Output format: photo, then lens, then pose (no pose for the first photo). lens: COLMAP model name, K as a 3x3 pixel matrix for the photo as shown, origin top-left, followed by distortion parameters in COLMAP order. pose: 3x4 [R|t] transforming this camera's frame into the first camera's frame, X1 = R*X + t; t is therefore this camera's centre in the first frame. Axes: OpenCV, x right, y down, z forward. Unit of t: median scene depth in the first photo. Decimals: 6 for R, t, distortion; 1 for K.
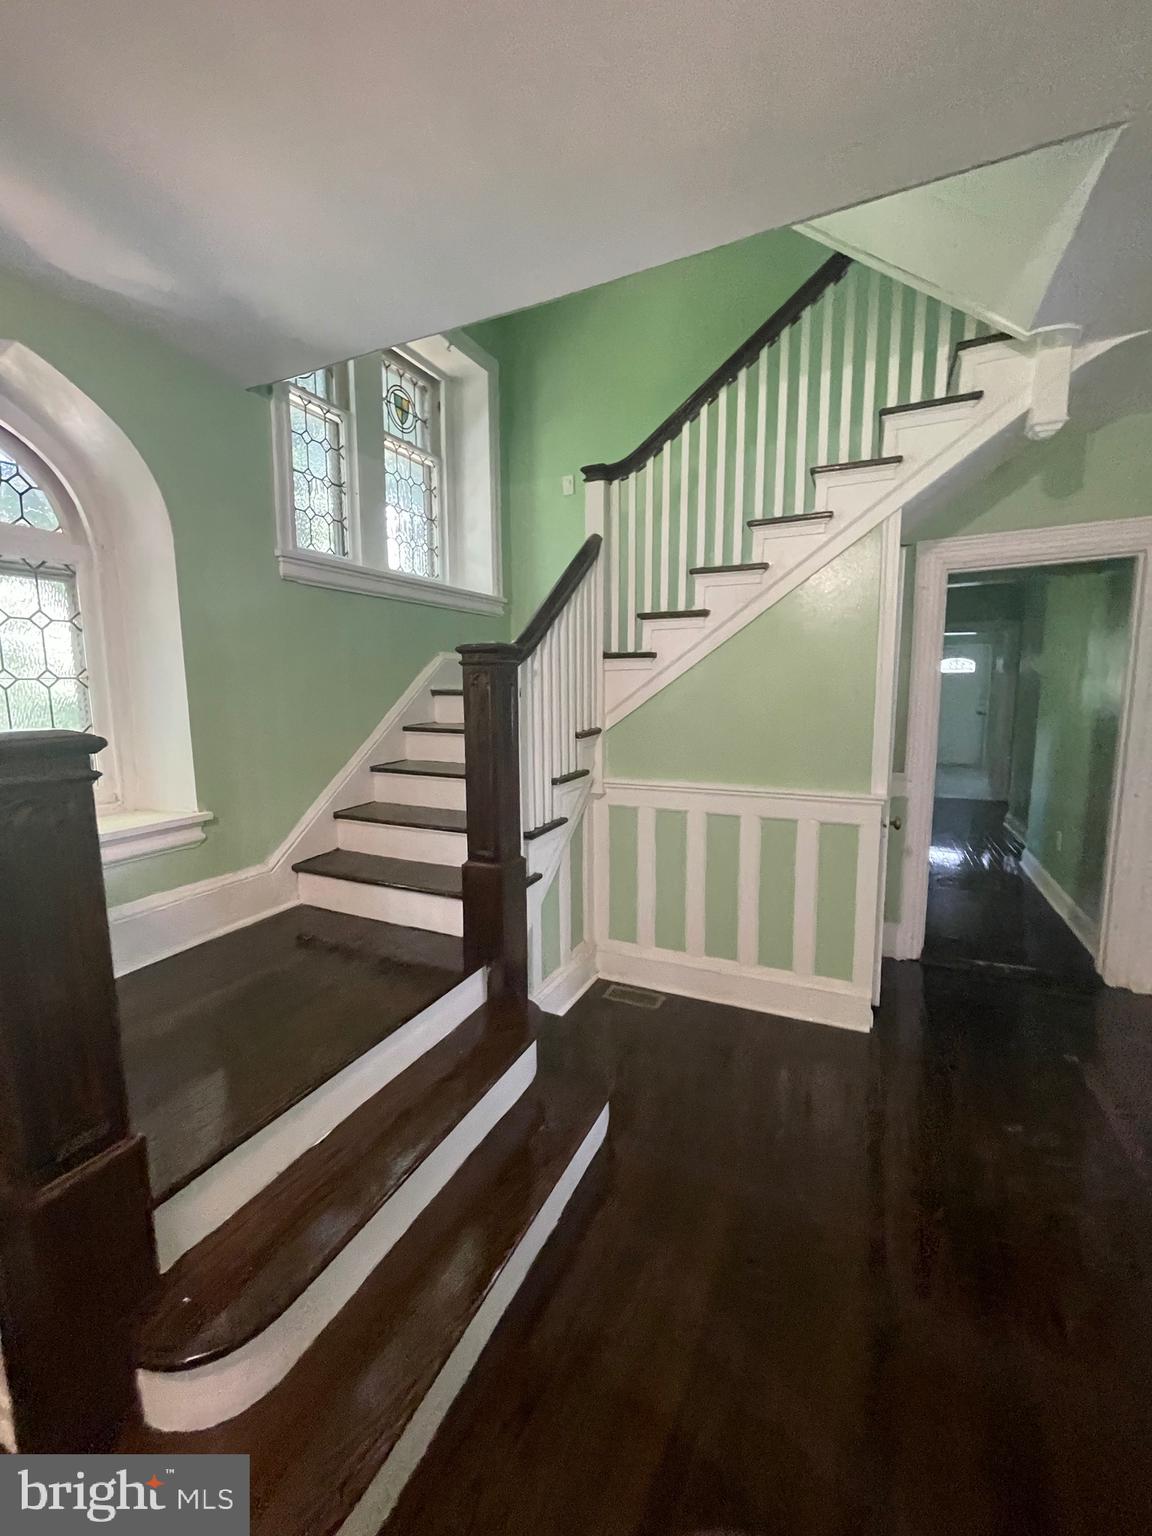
lens RADIAL K [[618.7, 0, 576.0], [0, 618.7, 768.0], [0, 0, 1]] dist [0.000051, 0.000095]
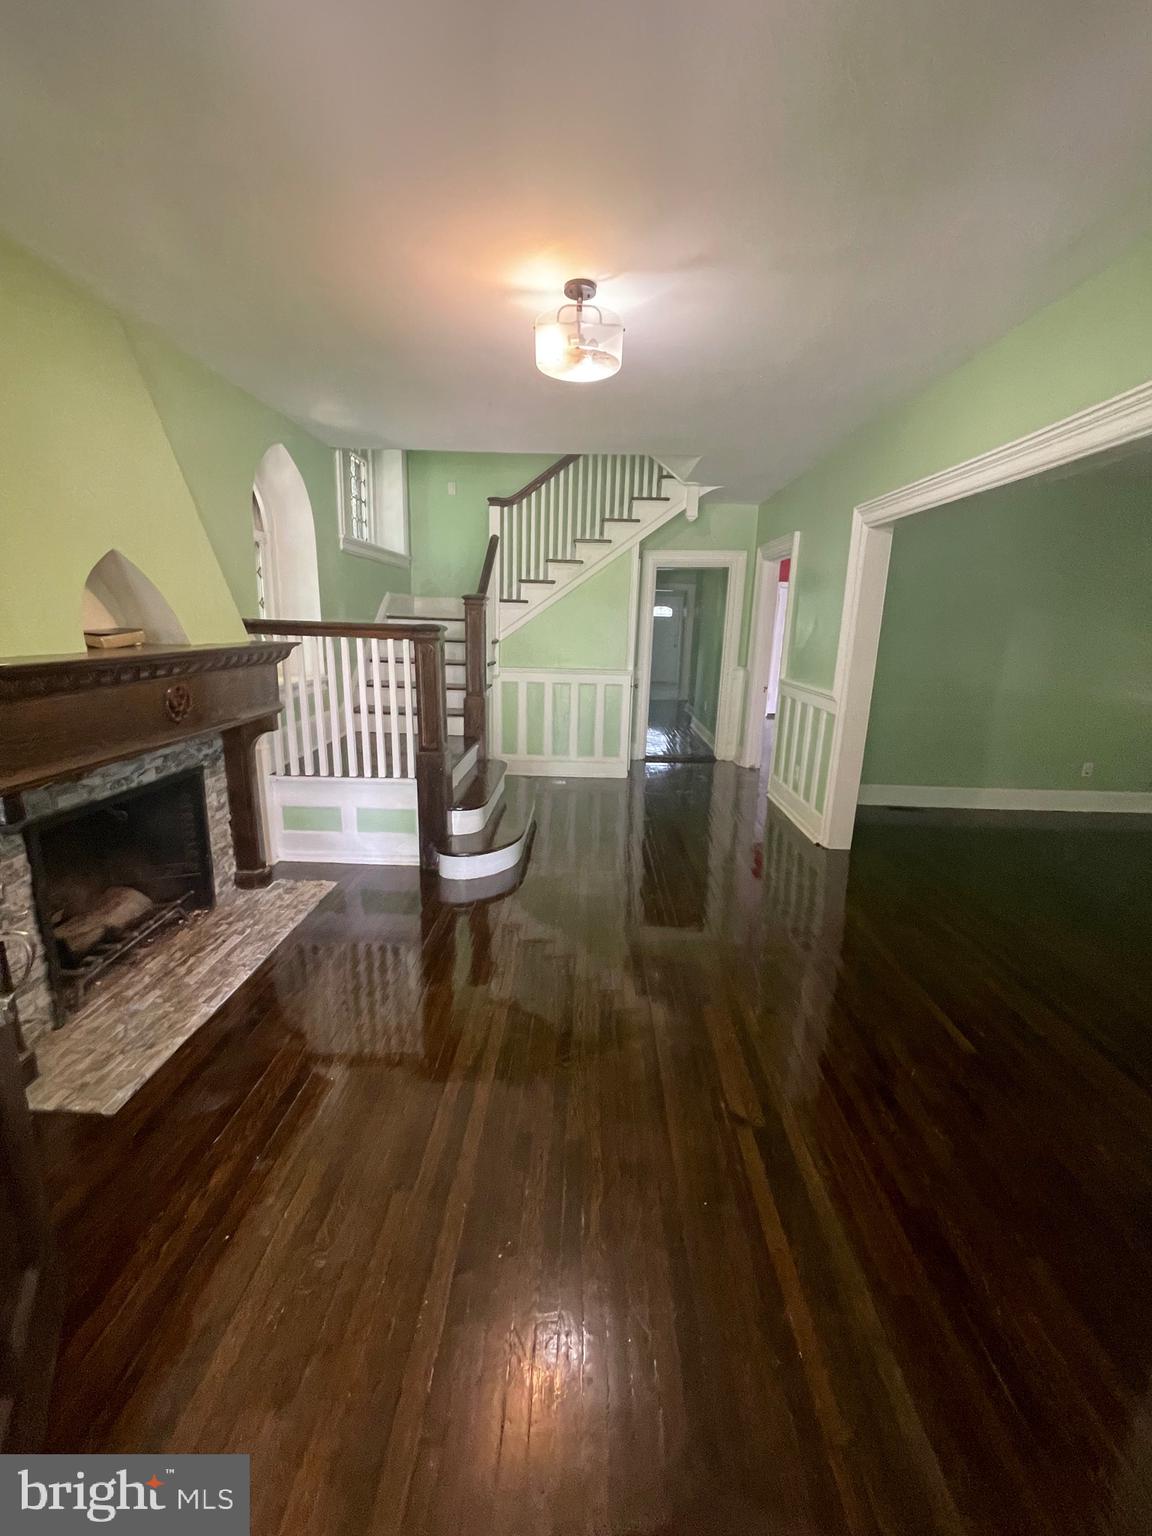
lens RADIAL K [[615.8, 0, 576.0], [0, 615.8, 768.0], [0, 0, 1]] dist [0.000516, -0.021578]
pose [[0.916469, -0.059463, 0.395662, -0.532428], [0.017369, 0.993875, 0.109136, 0.129076], [-0.399728, -0.093147, 0.911889, -0.881285]]
